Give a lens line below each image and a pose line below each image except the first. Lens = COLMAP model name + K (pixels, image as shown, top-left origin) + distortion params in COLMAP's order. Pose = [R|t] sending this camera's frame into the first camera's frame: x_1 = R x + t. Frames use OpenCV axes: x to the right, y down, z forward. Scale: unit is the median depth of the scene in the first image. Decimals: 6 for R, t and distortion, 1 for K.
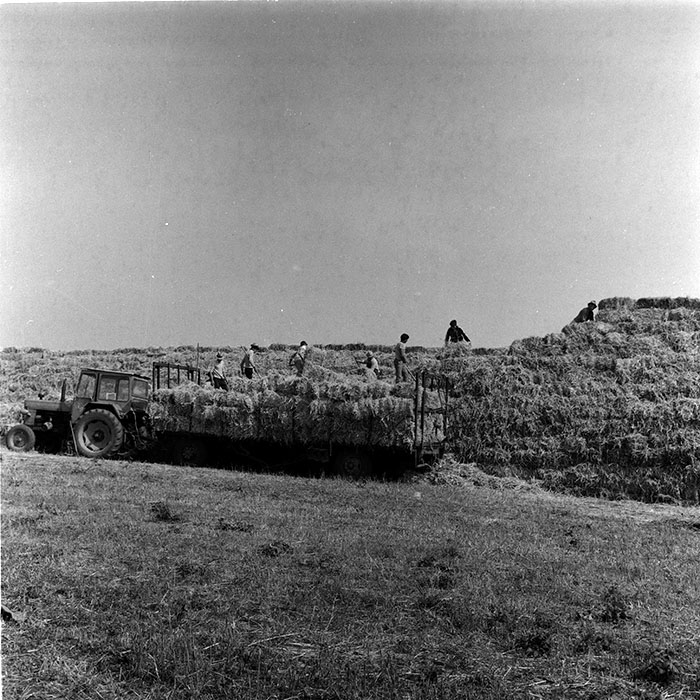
lens RADIAL K [[709.3, 0, 330.5], [0, 709.3, 349.5], [0, 0, 1]] dist [-0.047128, 0.011837]
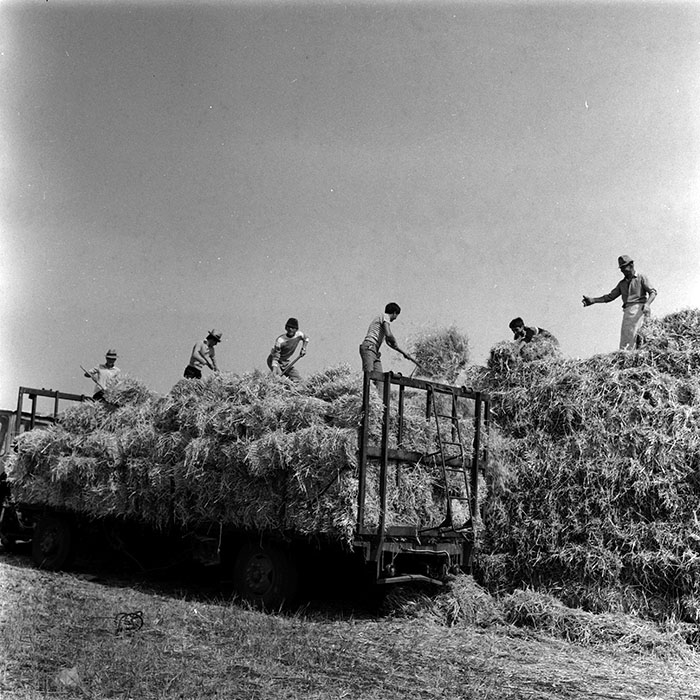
lens RADIAL K [[811.5, 0, 391.6], [0, 811.5, 350.1], [0, 0, 1]] dist [0.011909, -0.024339]
pose [[0.966340, -0.038890, -0.254311, 0.249475], [0.012957, 0.994611, -0.102863, 0.067027], [0.256941, 0.096105, 0.961637, 0.454533]]
